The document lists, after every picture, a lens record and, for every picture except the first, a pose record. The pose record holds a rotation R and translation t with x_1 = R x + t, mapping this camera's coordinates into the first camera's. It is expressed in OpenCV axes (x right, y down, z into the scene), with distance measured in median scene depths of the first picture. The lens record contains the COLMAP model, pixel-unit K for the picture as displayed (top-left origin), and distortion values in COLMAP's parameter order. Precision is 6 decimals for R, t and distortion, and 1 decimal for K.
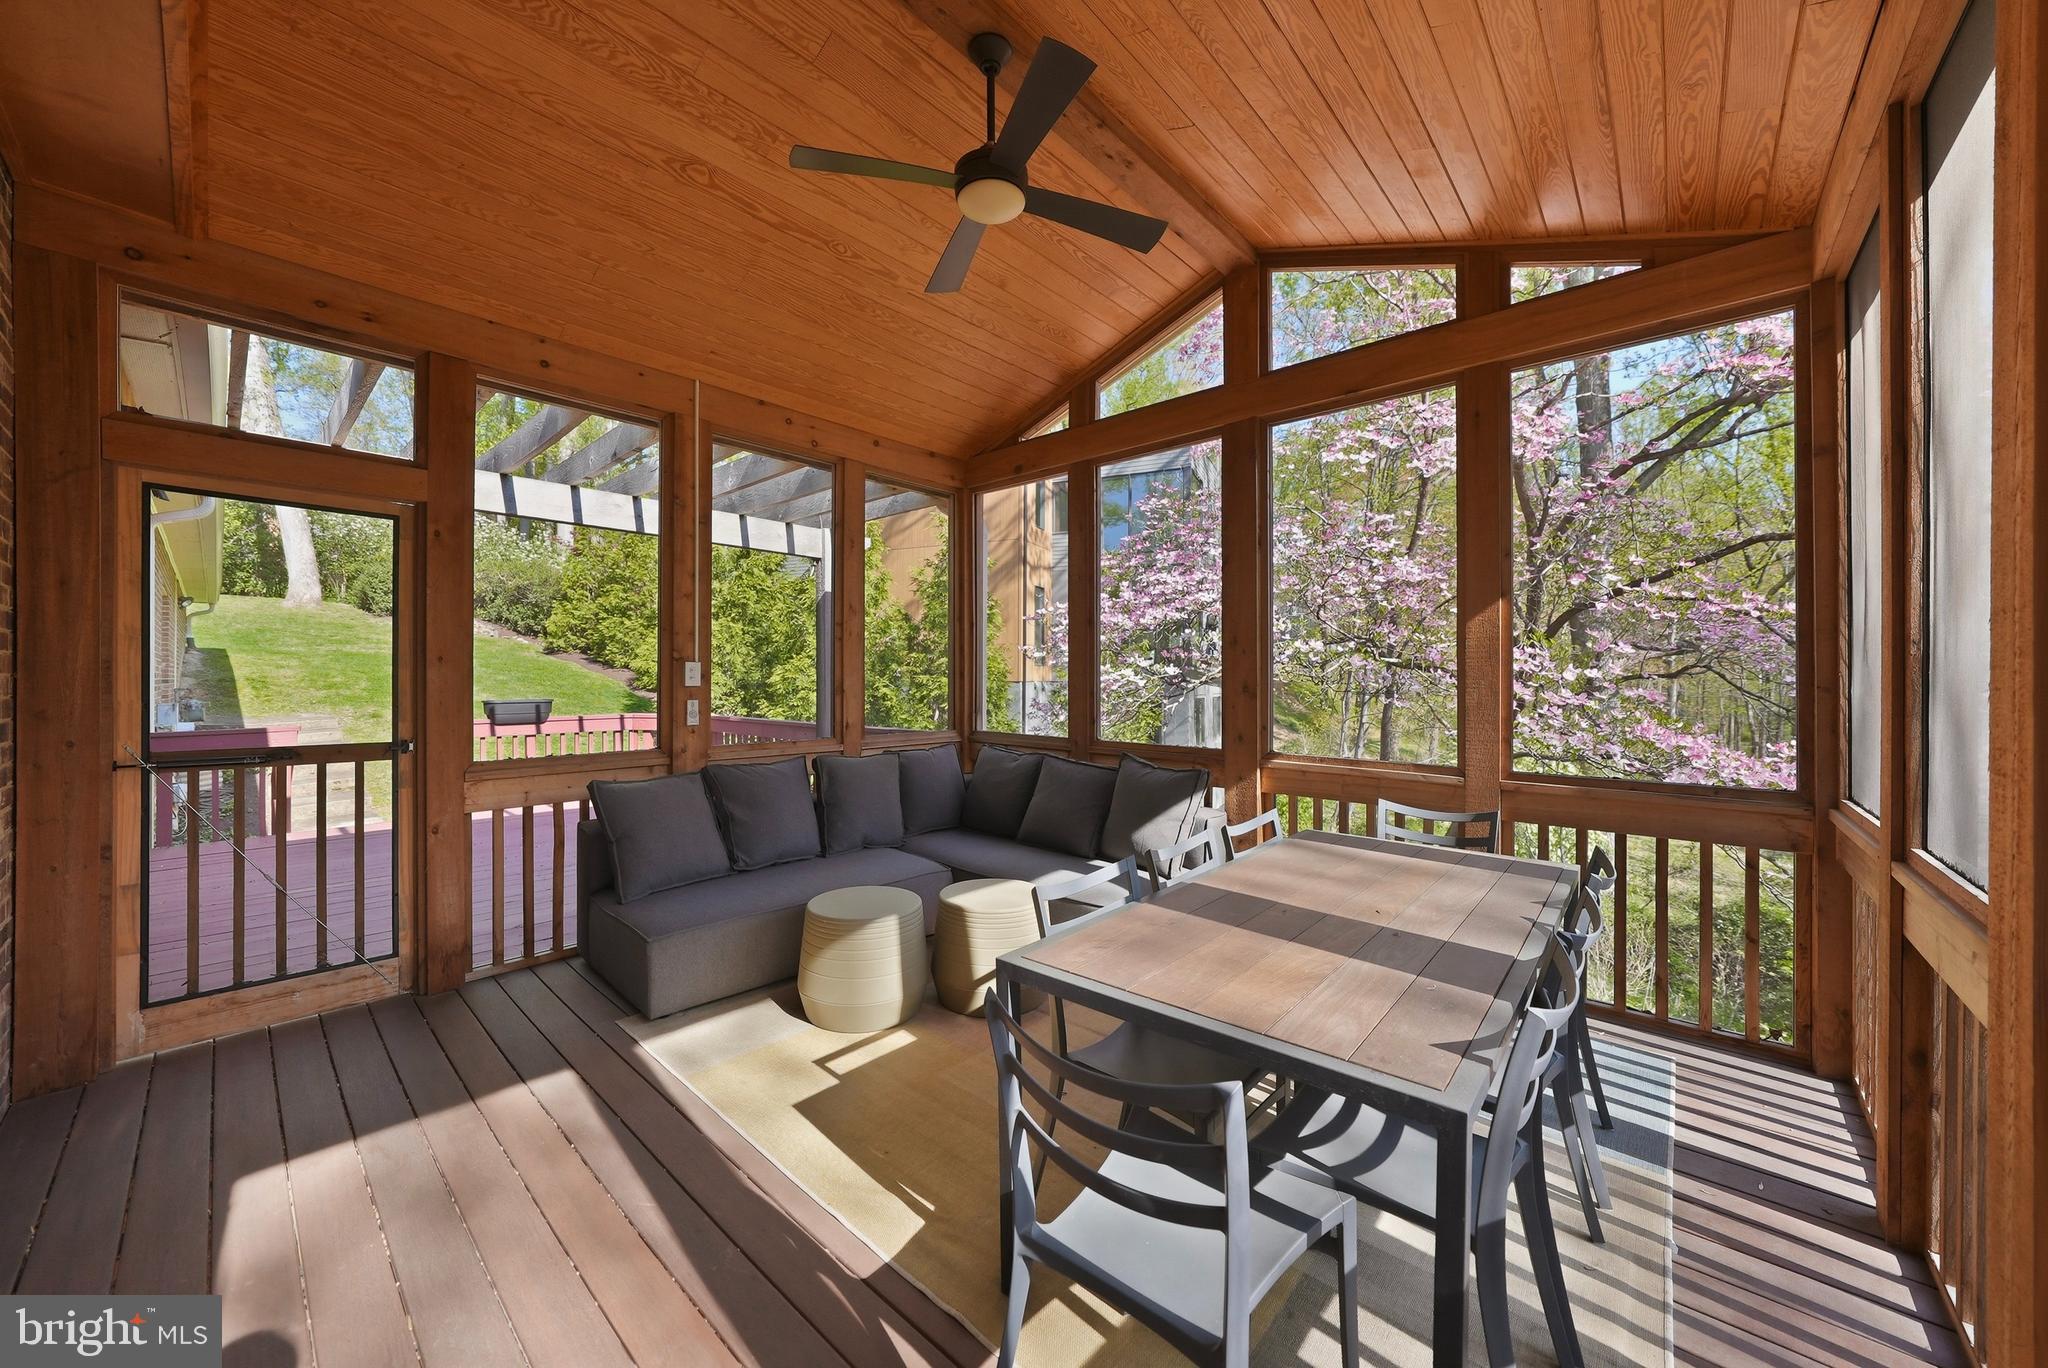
lens RADIAL K [[735.8, 0, 1017.6], [0, 735.8, 679.9], [0, 0, 1]] dist [-0.015741, 0.000215]
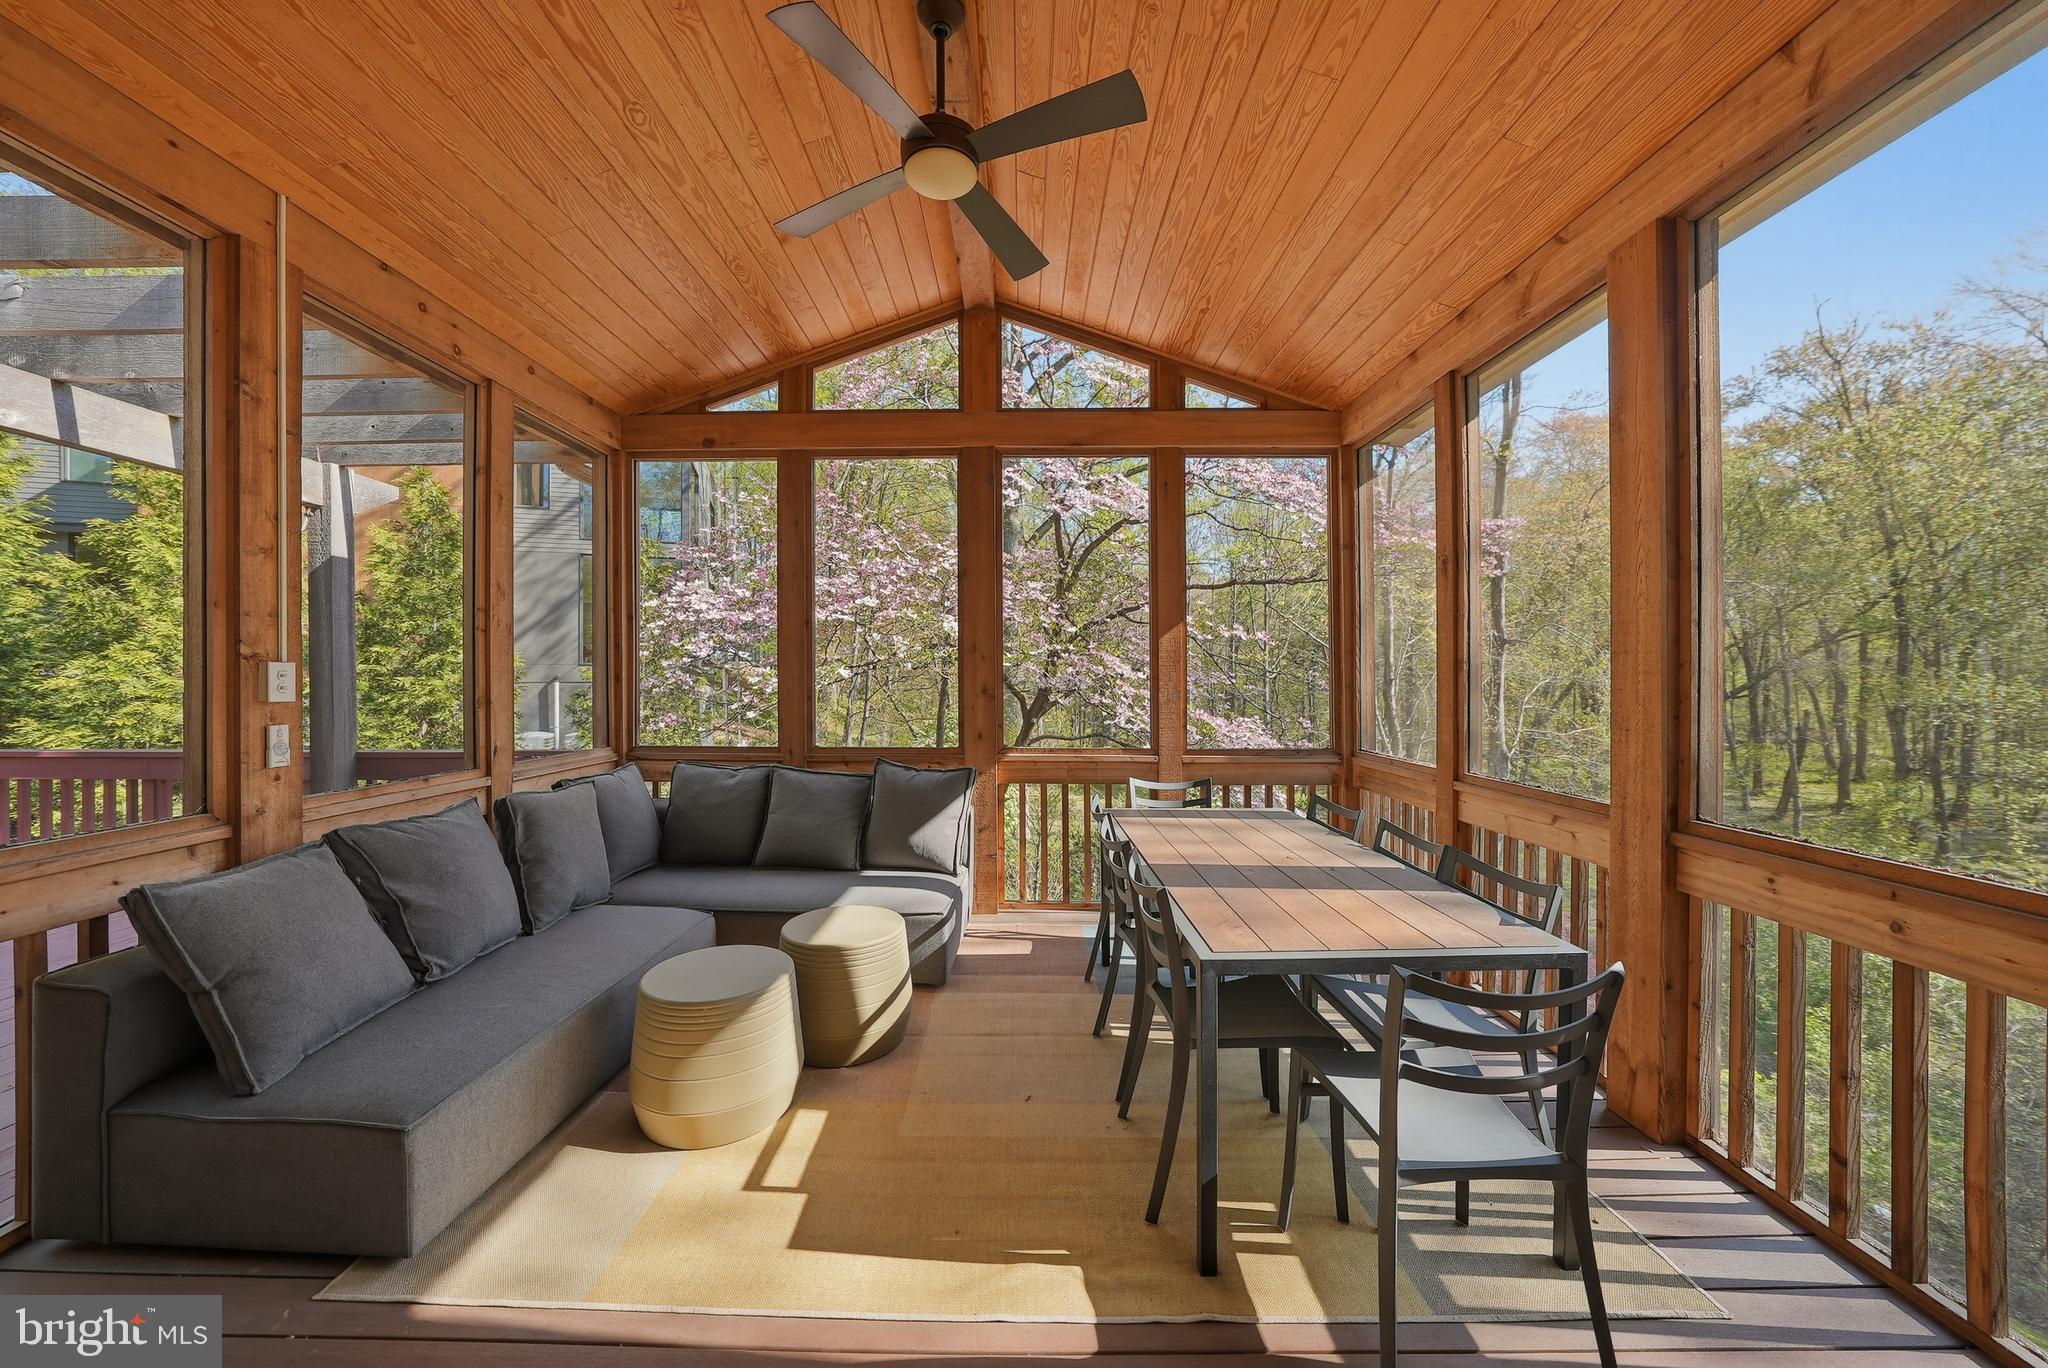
lens RADIAL K [[707.7, 0, 1021.4], [0, 707.7, 677.7], [0, 0, 1]] dist [-0.014096, 0.000390]
pose [[0.753196, -0.004132, 0.657783, -0.358801], [0.004477, 0.999989, 0.001155, -0.009290], [-0.657780, 0.002075, 0.753207, 0.168891]]
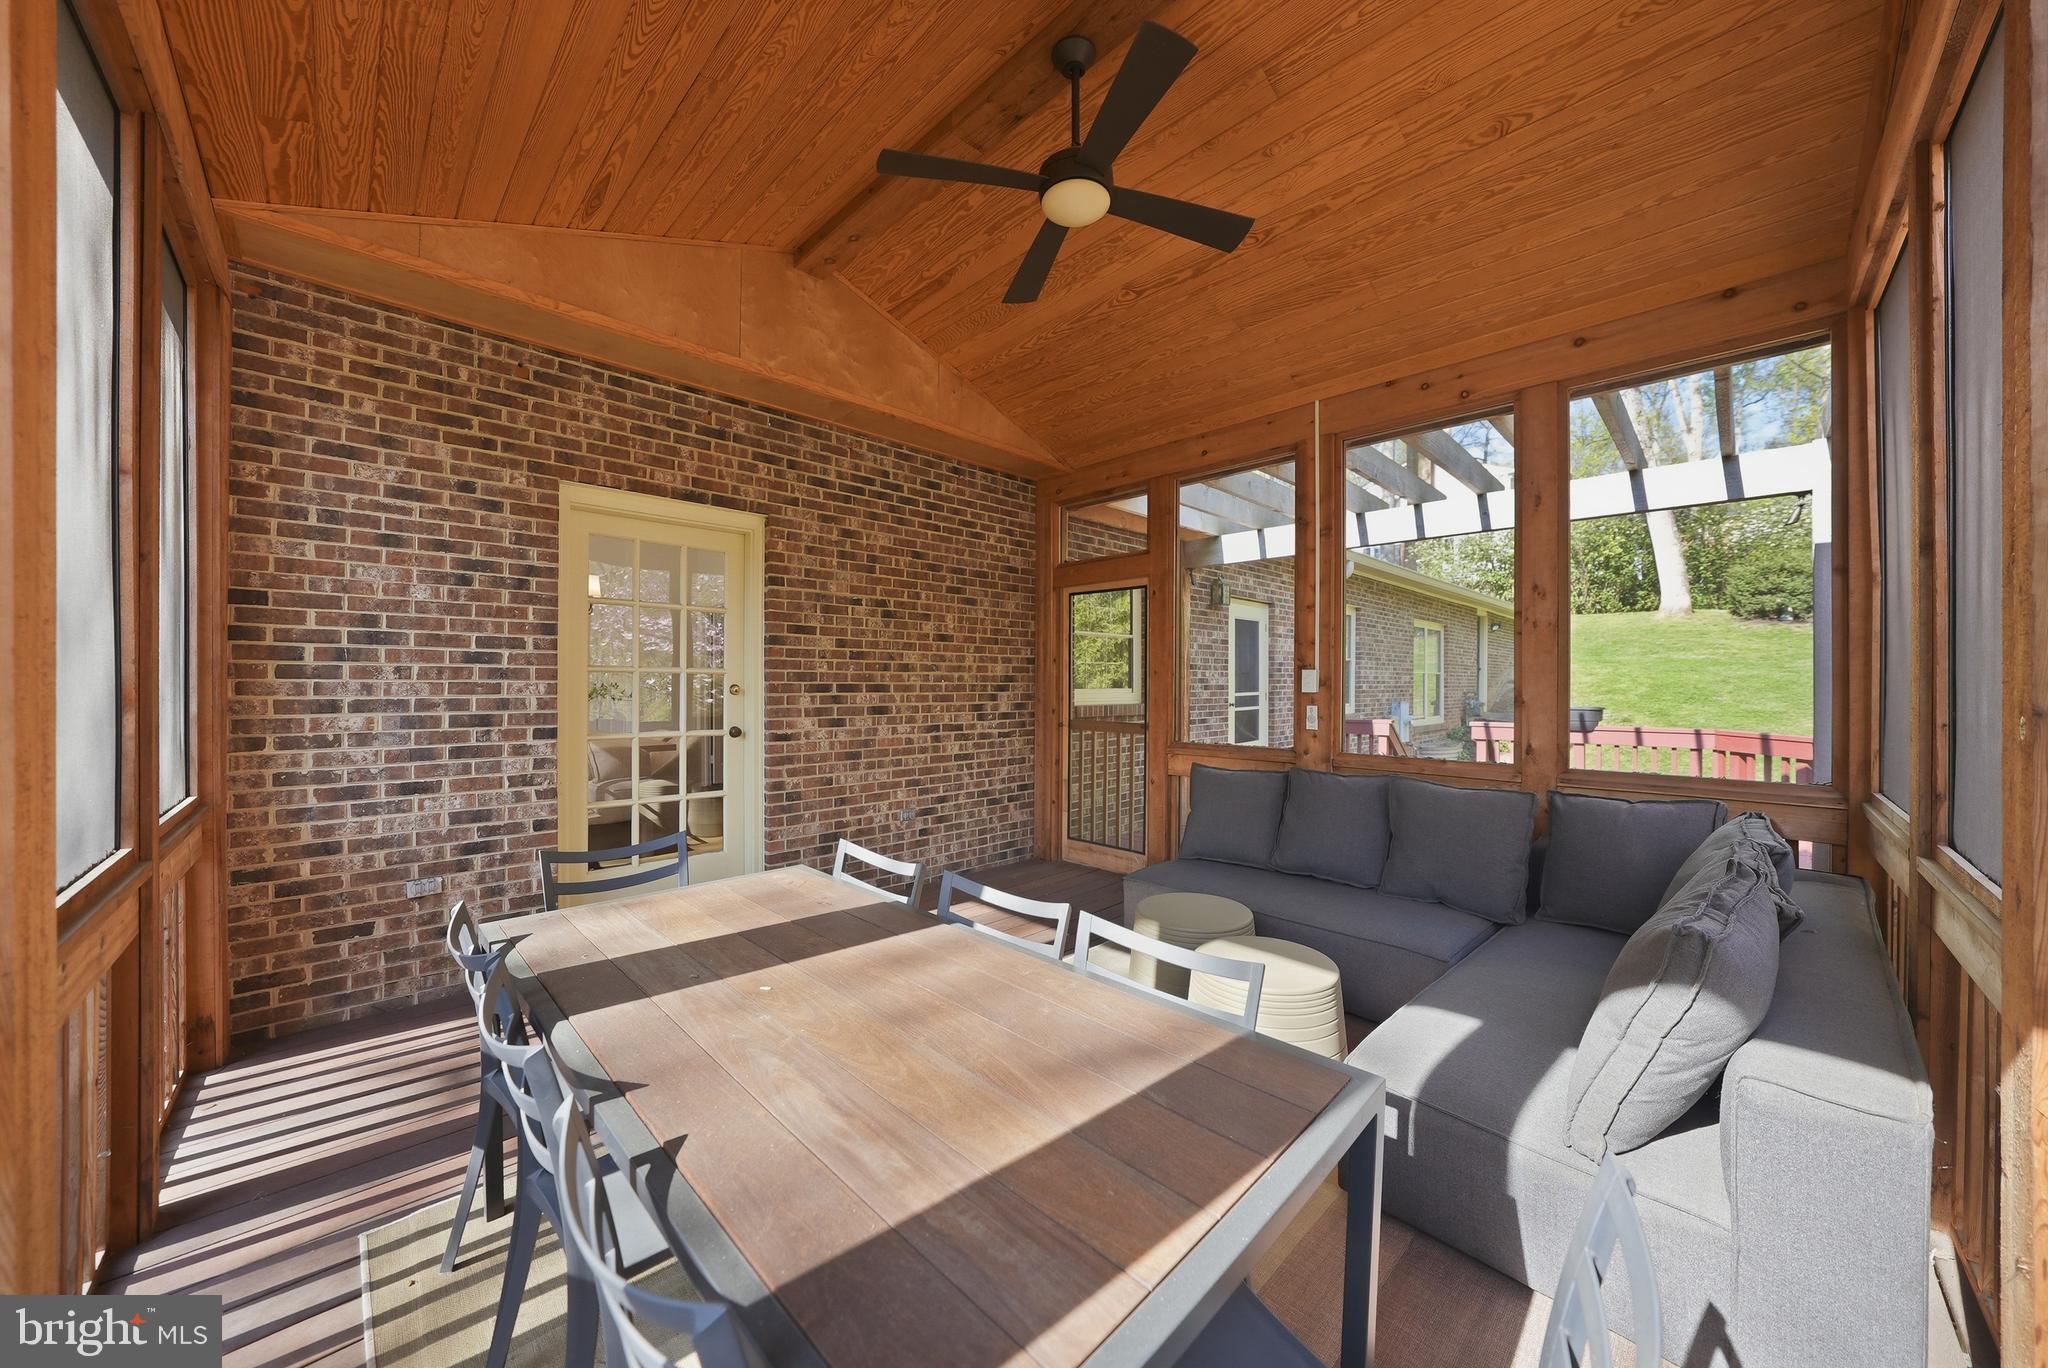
lens RADIAL K [[707.7, 0, 1022.3], [0, 707.7, 683.5], [0, 0, 1]] dist [-0.014096, 0.000390]
pose [[-0.065432, -0.000522, -0.997857, 0.598028], [-0.002876, 0.999996, -0.000335, -0.002814], [0.997853, 0.002848, -0.065433, 0.647730]]
